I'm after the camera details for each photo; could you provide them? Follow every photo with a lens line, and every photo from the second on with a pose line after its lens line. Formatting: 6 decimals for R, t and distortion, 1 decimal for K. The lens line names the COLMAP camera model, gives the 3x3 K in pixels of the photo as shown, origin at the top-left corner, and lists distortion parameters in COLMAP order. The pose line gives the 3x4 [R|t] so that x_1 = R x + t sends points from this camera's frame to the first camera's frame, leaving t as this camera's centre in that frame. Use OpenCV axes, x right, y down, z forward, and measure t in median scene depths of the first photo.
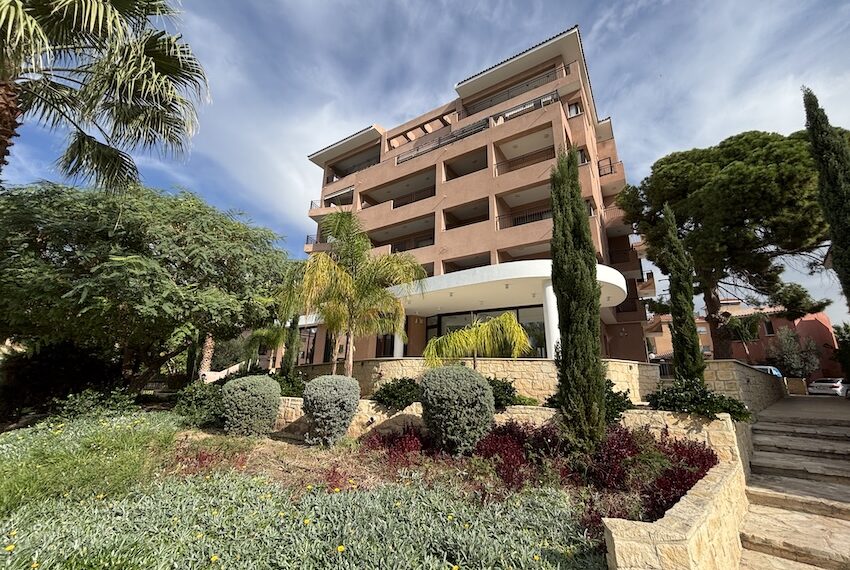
lens RADIAL K [[346.6, 0, 423.0], [0, 346.6, 282.3], [0, 0, 1]] dist [-0.000570, 0.000701]
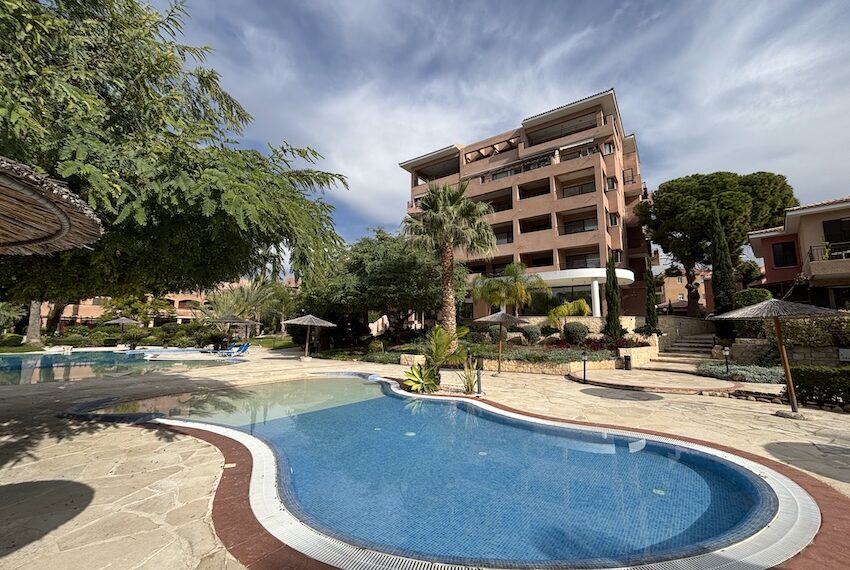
lens RADIAL K [[346.6, 0, 423.0], [0, 346.6, 282.3], [0, 0, 1]] dist [-0.000570, 0.000701]
pose [[0.998722, -0.024872, -0.043986, -0.312836], [0.031053, 0.988804, 0.145952, -0.172716], [0.039863, -0.147131, 0.988313, -0.597951]]
